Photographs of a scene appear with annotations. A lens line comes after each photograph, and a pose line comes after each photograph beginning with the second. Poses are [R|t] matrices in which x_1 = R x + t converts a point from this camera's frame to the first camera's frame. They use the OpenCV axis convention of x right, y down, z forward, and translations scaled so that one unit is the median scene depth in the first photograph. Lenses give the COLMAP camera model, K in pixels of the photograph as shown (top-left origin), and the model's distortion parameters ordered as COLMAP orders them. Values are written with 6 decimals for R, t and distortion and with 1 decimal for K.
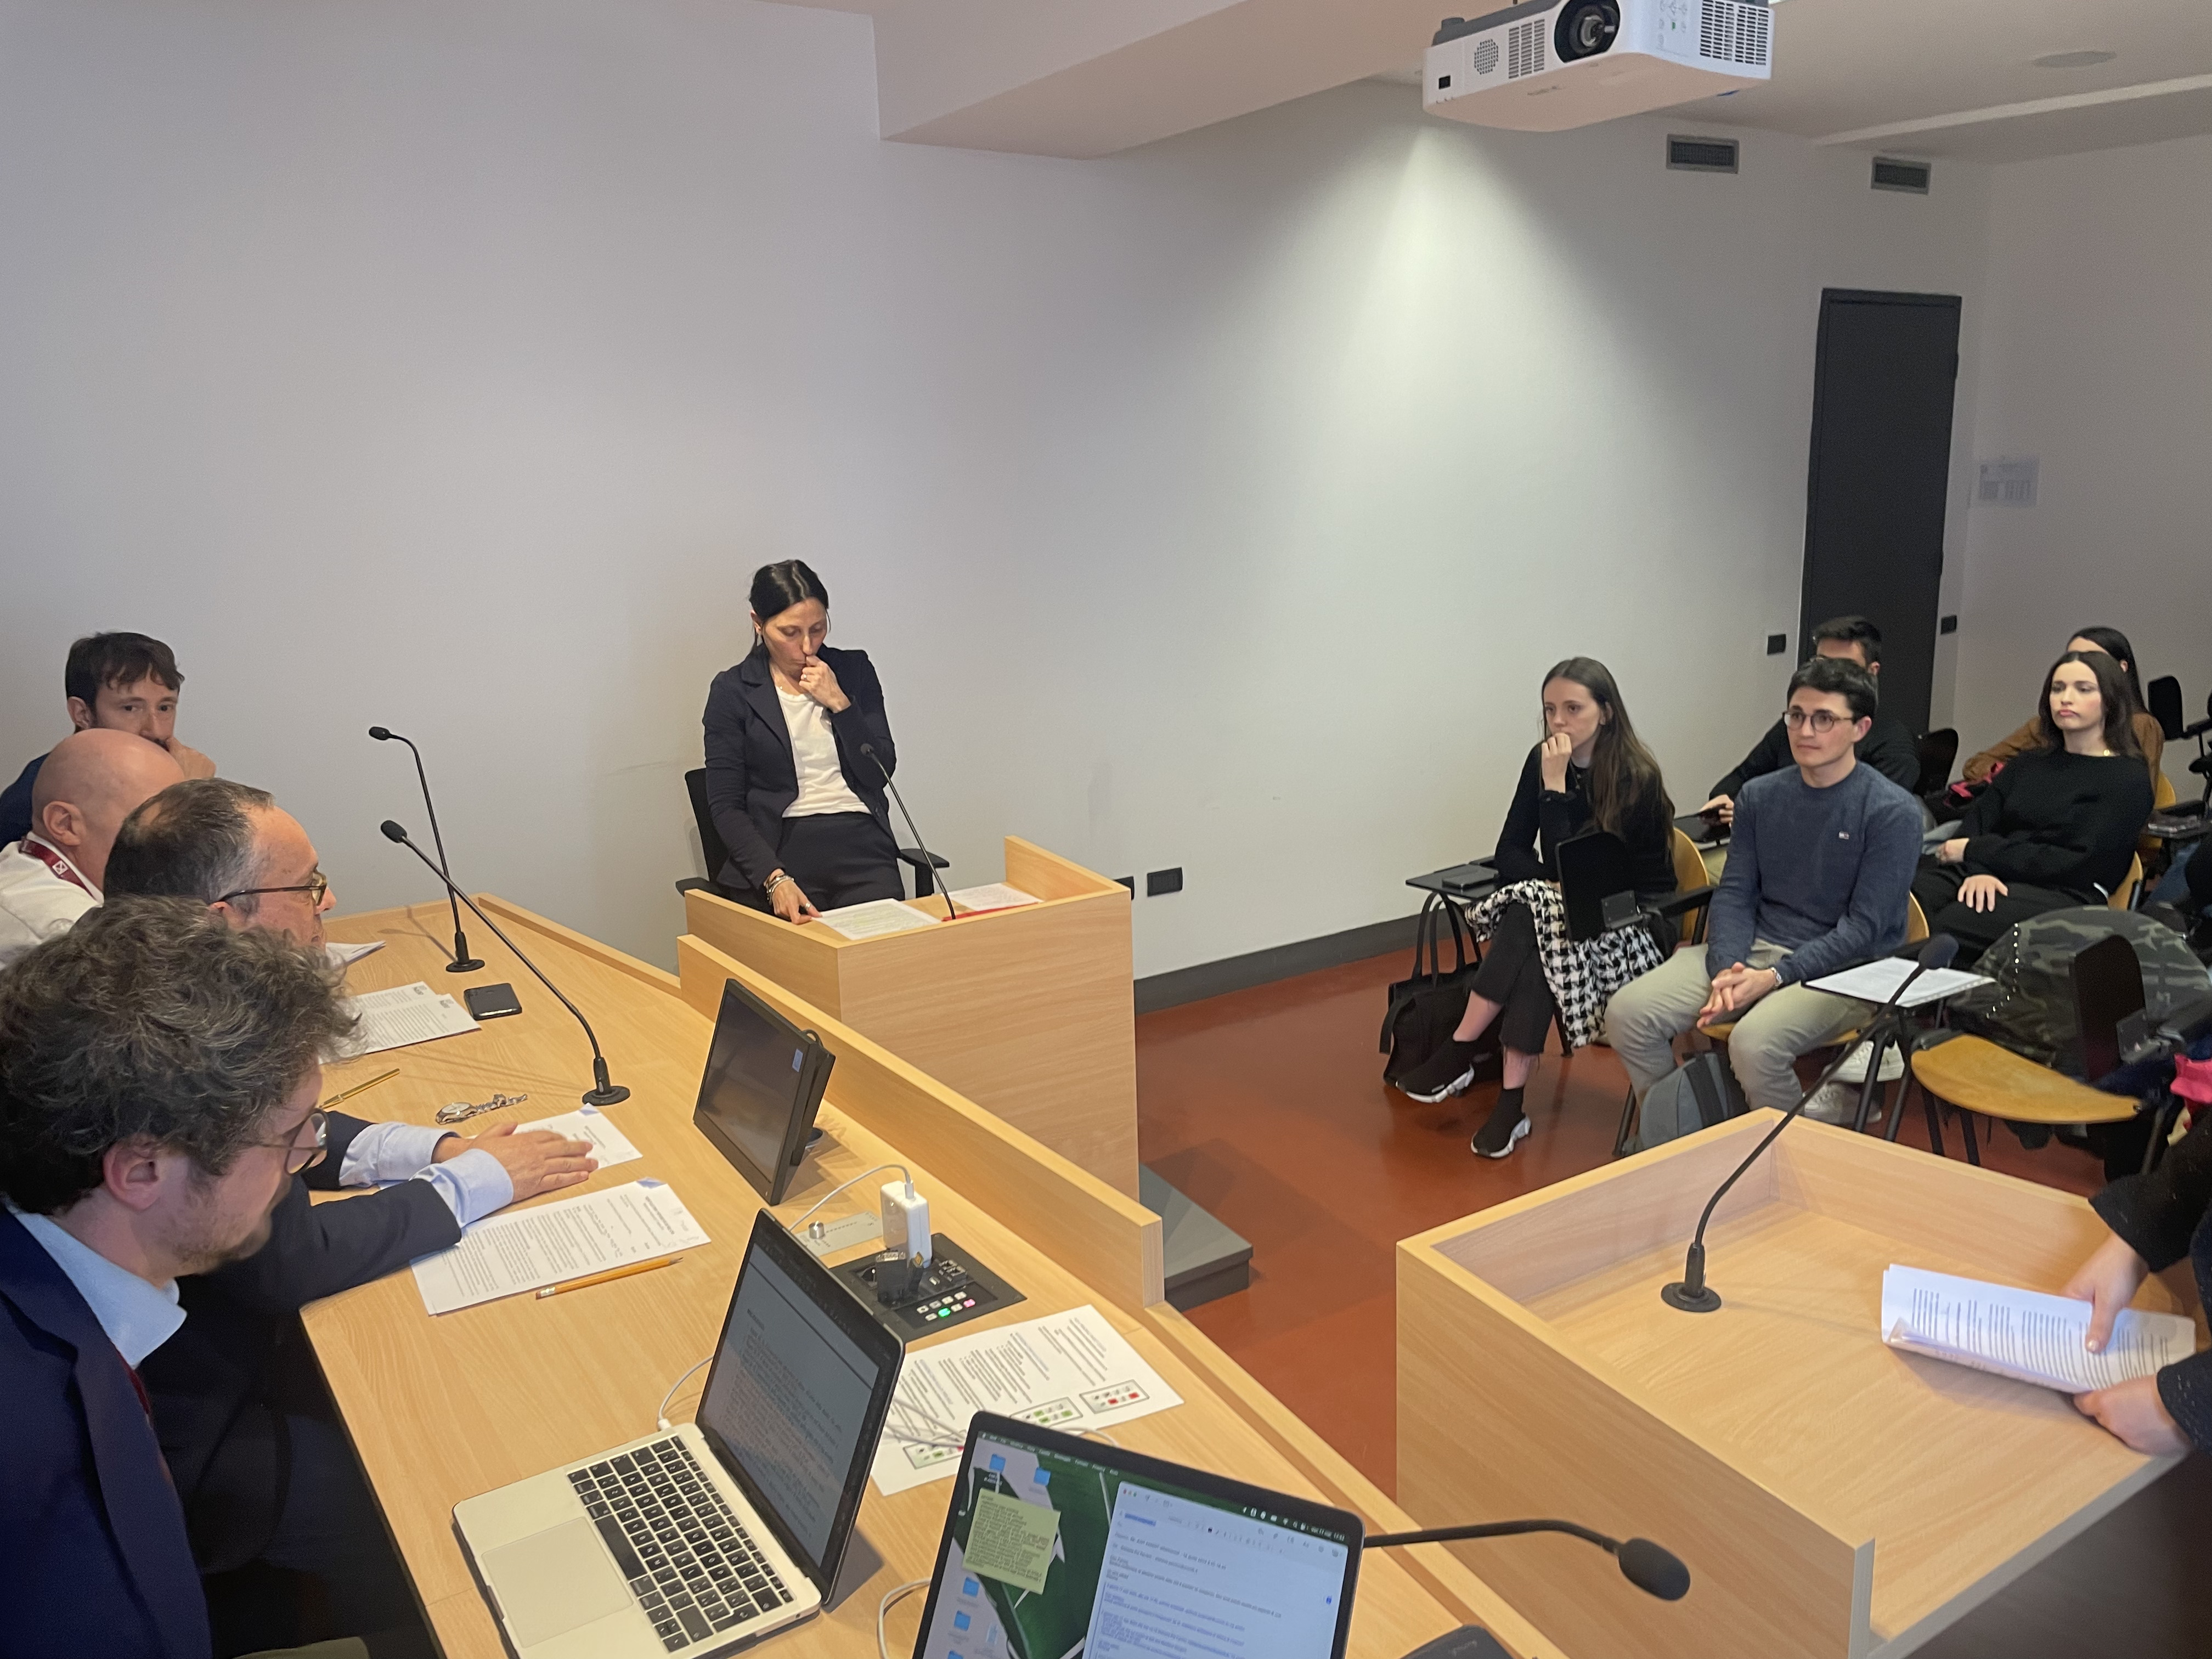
lens RADIAL K [[1655.5, 0, 1100.1], [0, 1655.5, 799.2], [0, 0, 1]] dist [0.068379, -0.095095]
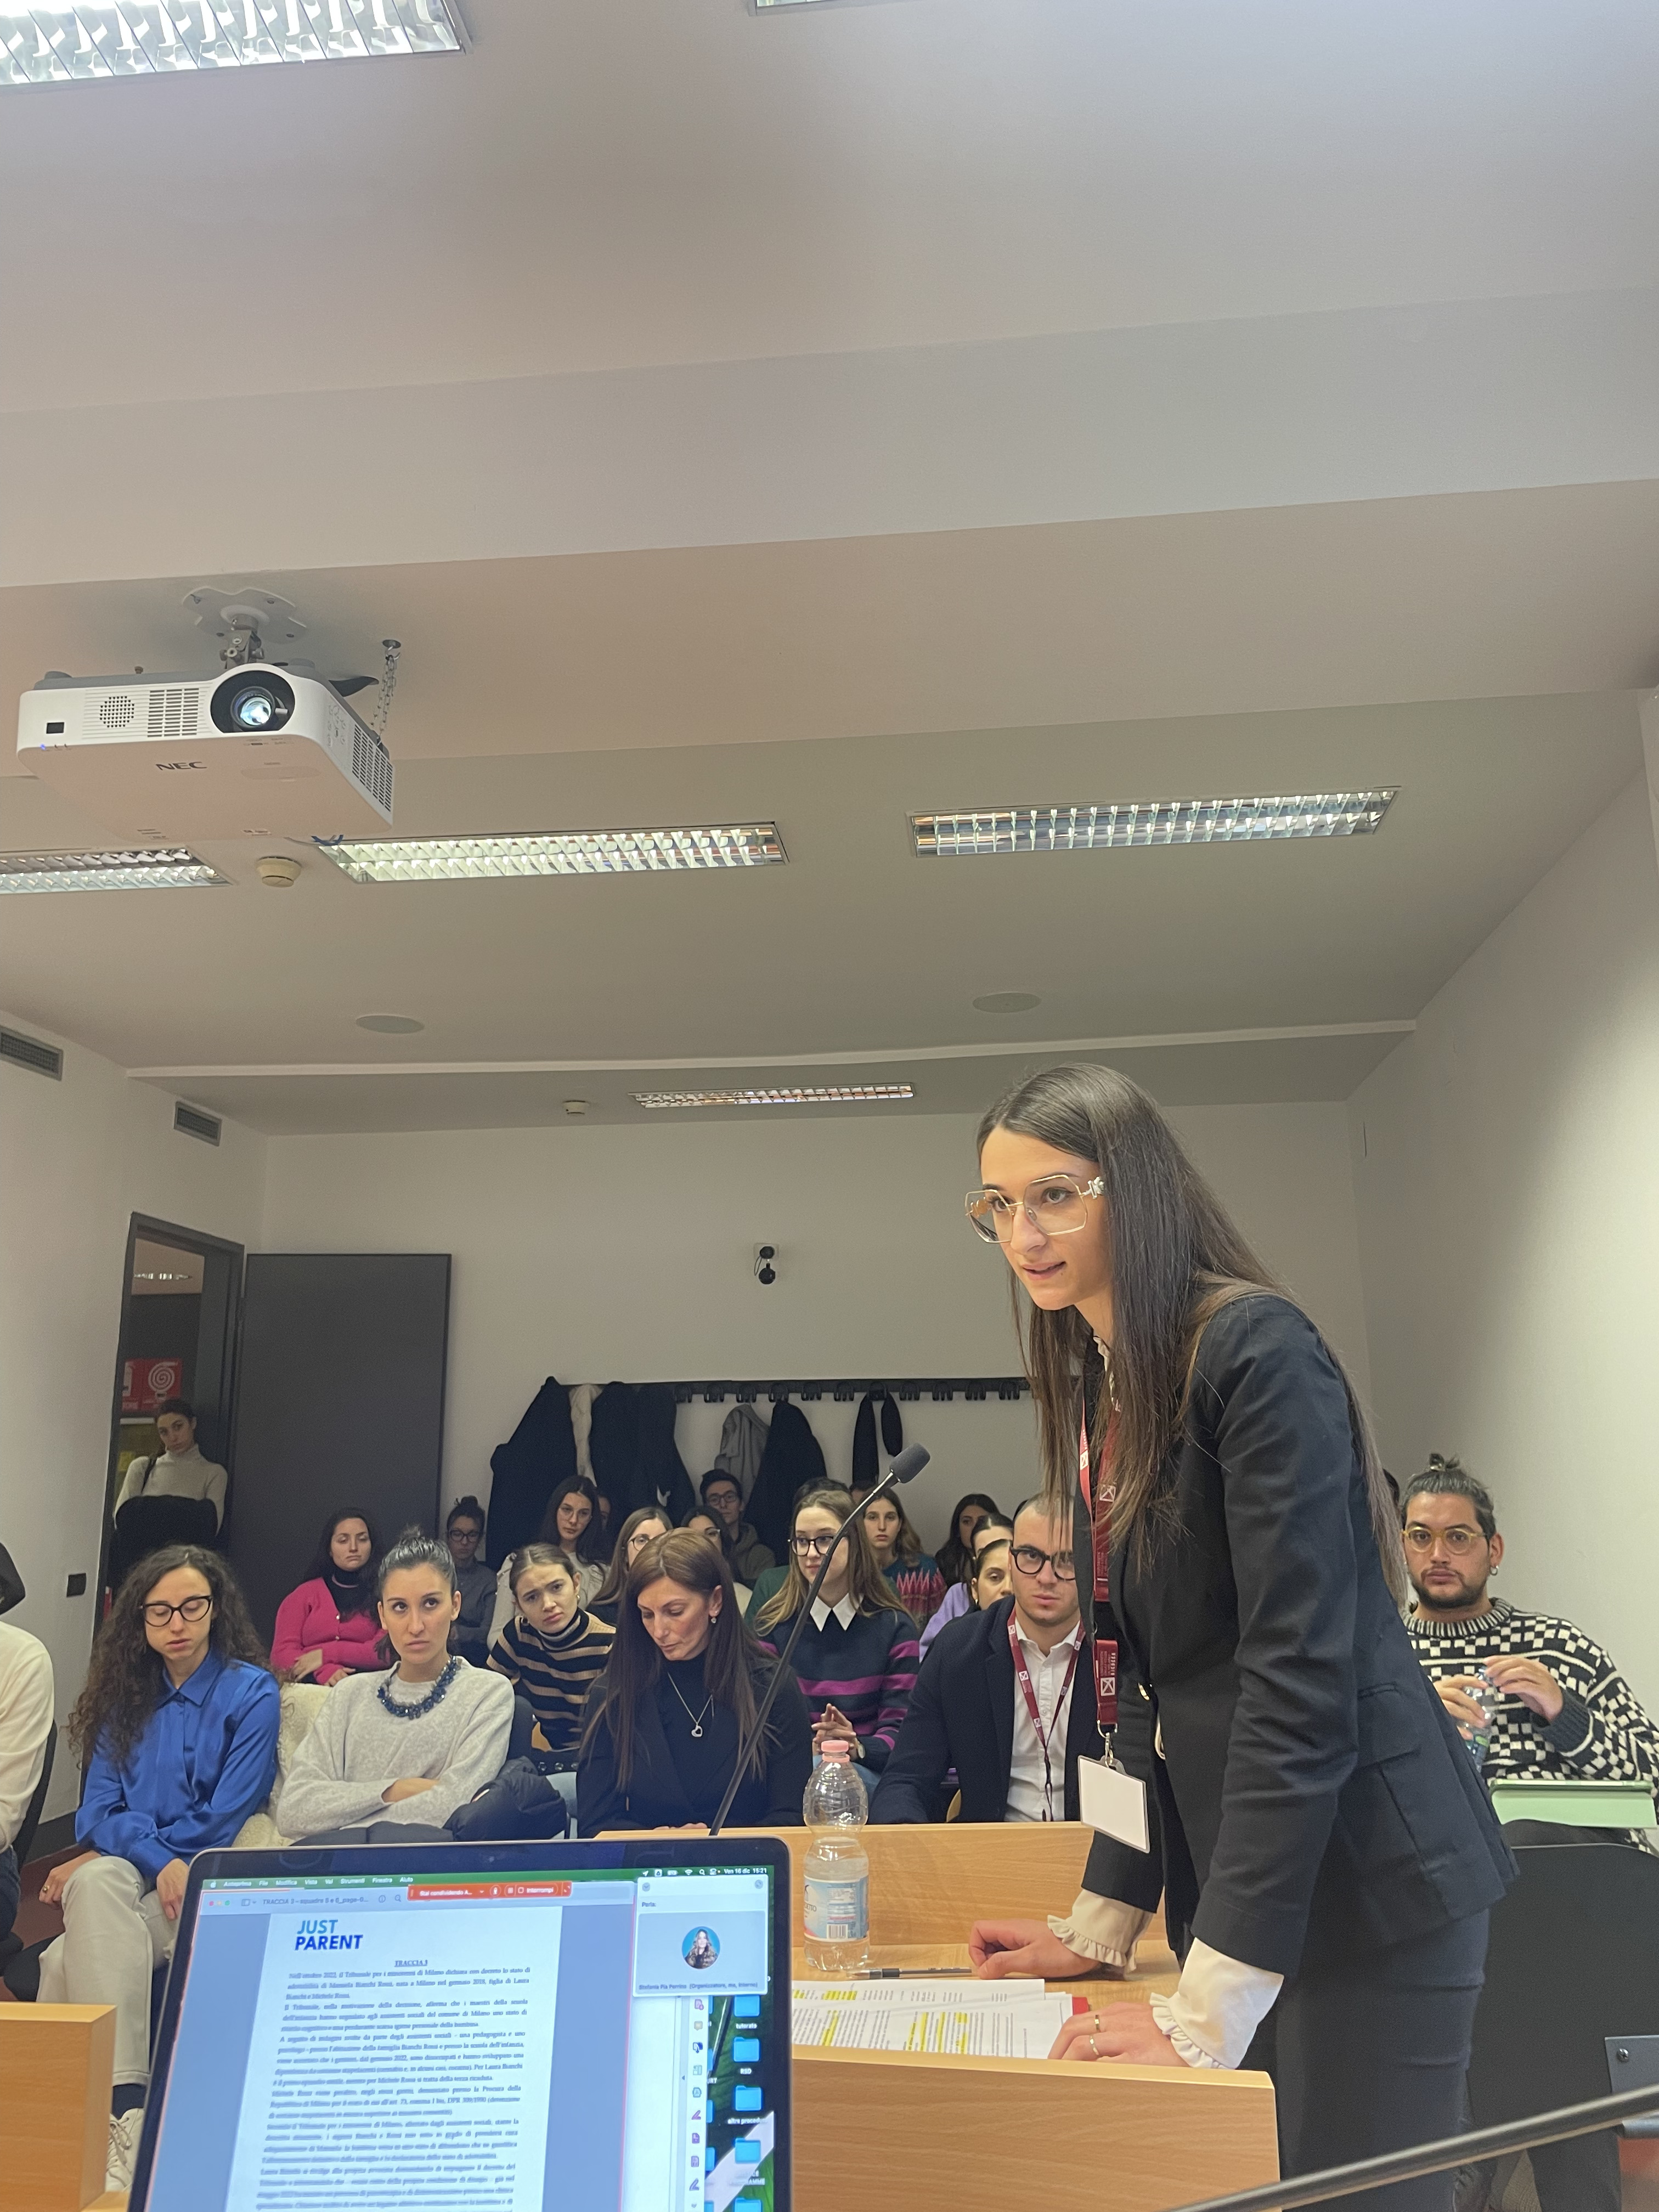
lens RADIAL K [[1655.5, 0, 852.8], [0, 1655.5, 1074.4], [0, 0, 1]] dist [0.068379, -0.095095]
pose [[0.623527, 0.200443, 0.755670, -0.123671], [0.154700, 0.915829, -0.370574, 0.099469], [-0.766344, 0.347965, 0.540035, 0.204394]]
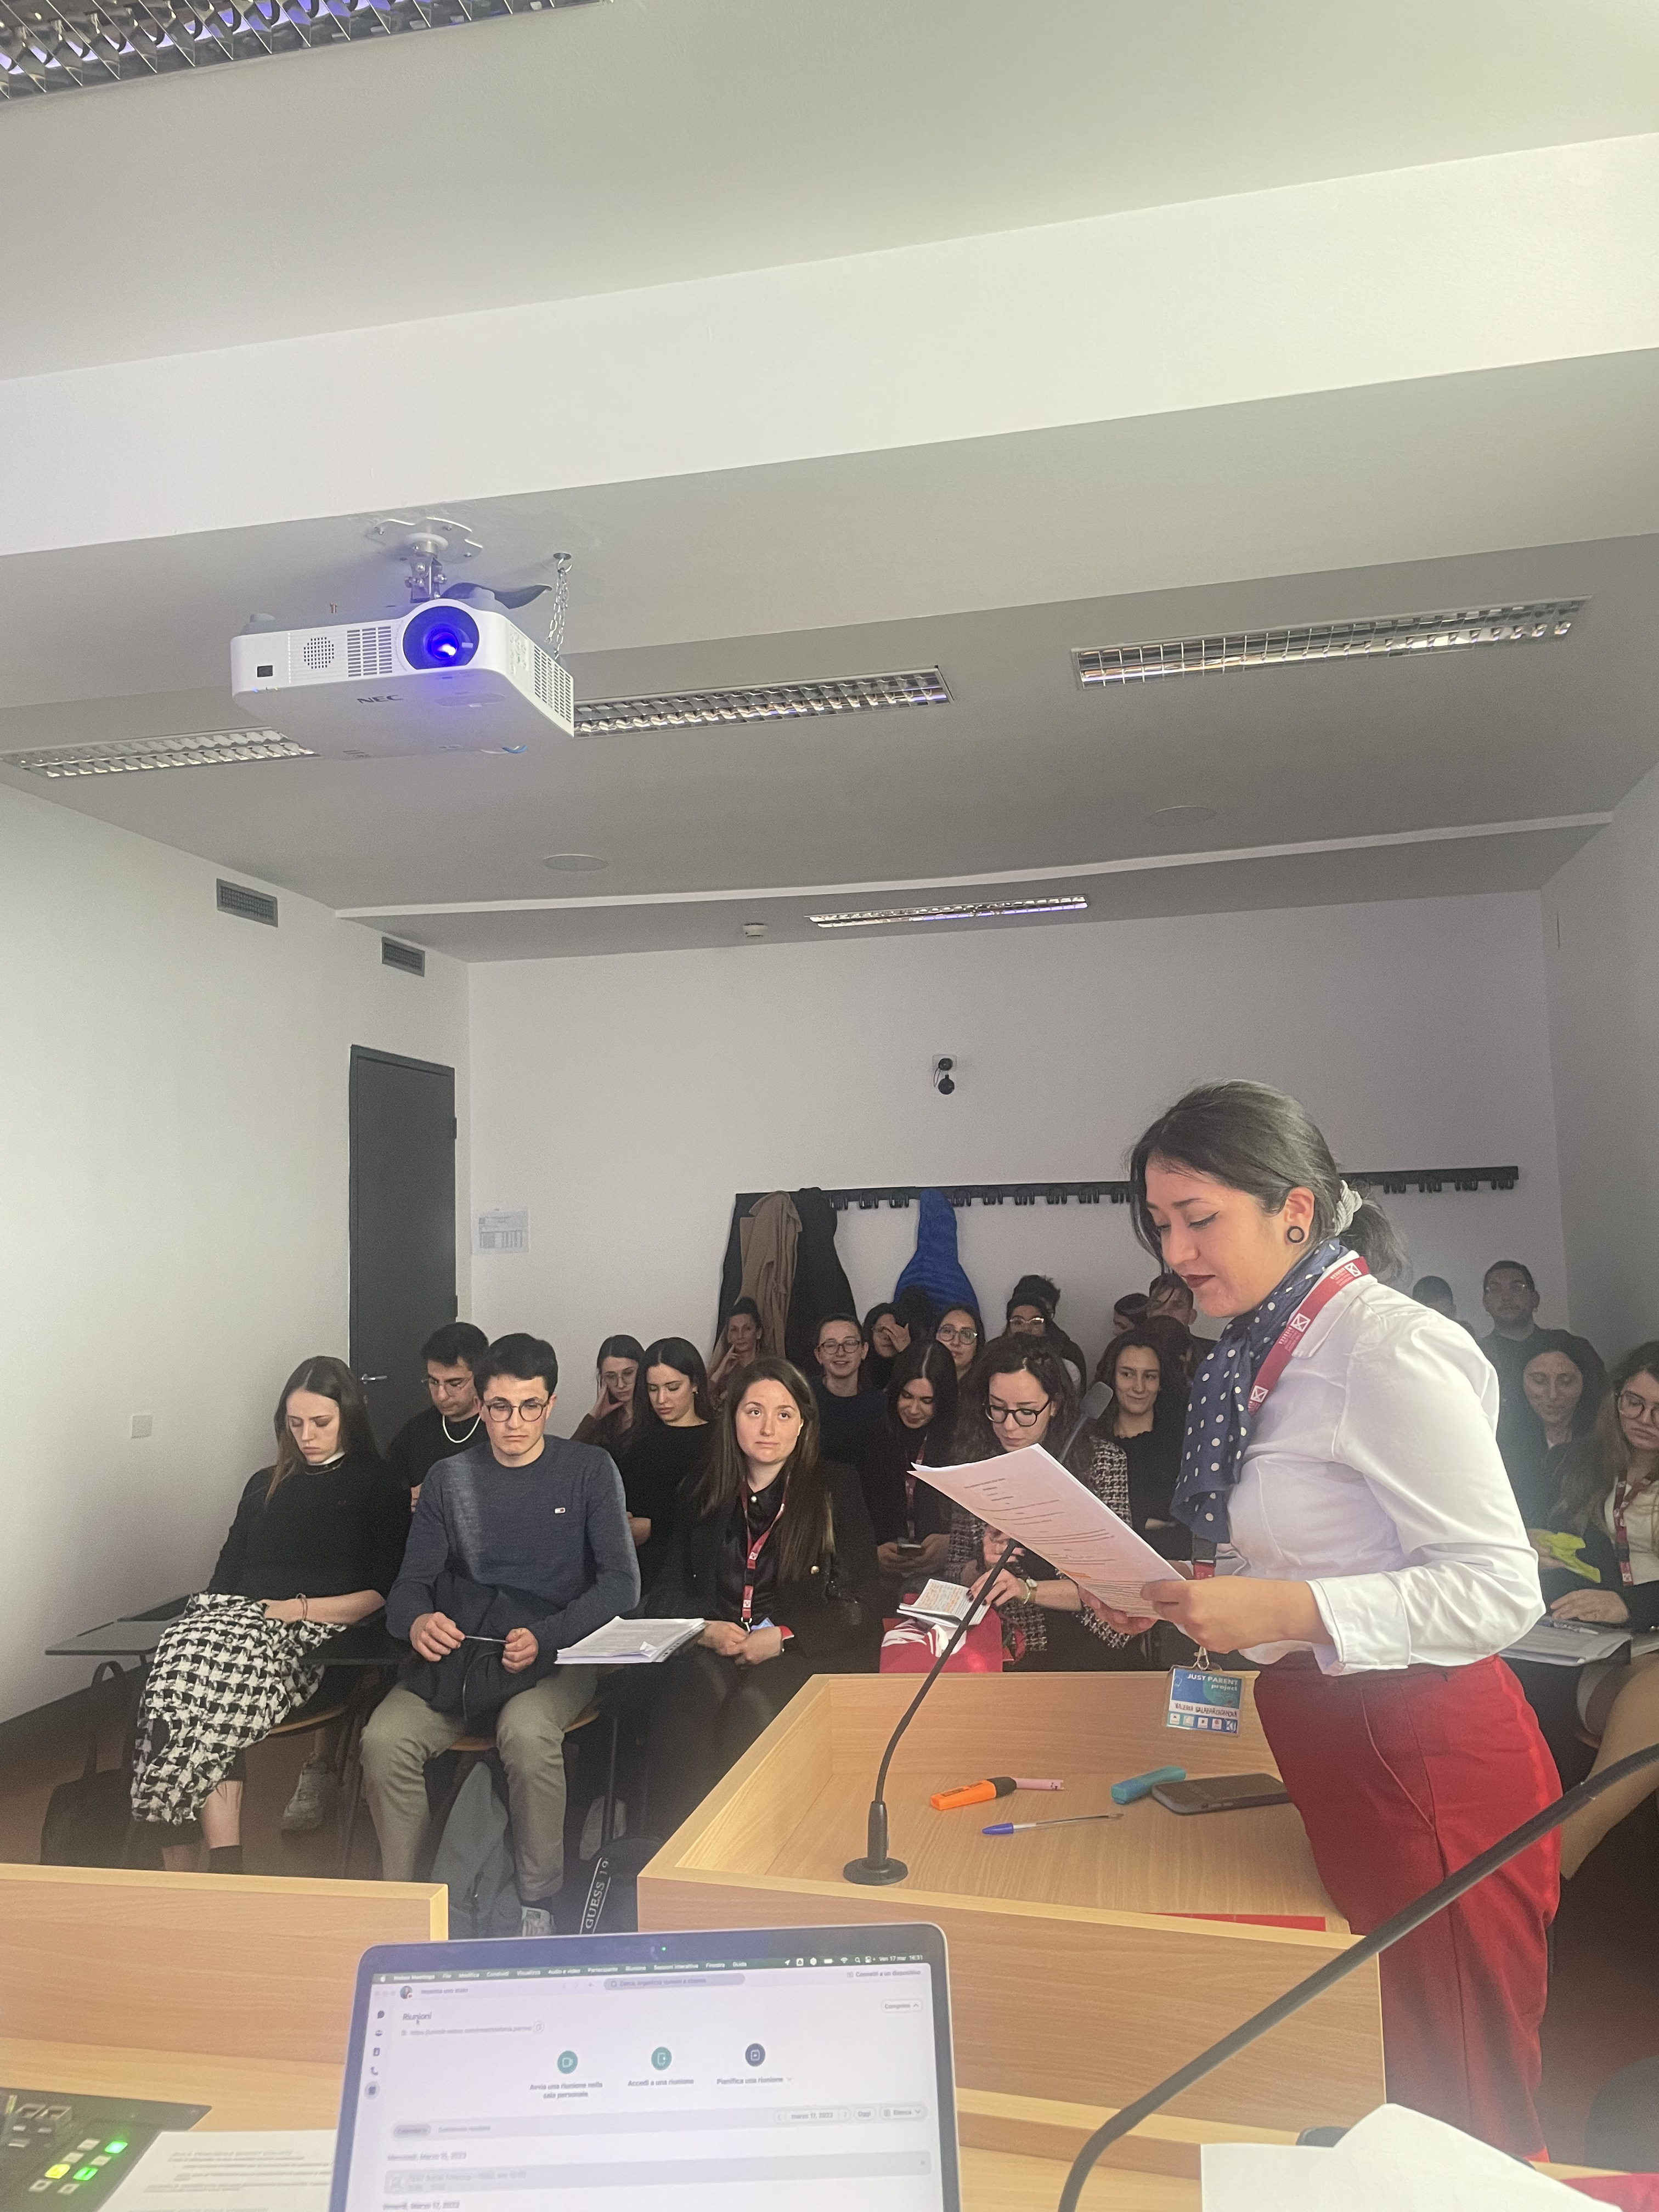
lens RADIAL K [[1655.5, 0, 861.5], [0, 1655.5, 1087.0], [0, 0, 1]] dist [0.068379, -0.095095]
pose [[0.702674, 0.075209, 0.707526, -0.158771], [0.150766, 0.956079, -0.251363, 0.064340], [-0.695355, 0.283297, 0.660473, 0.160702]]
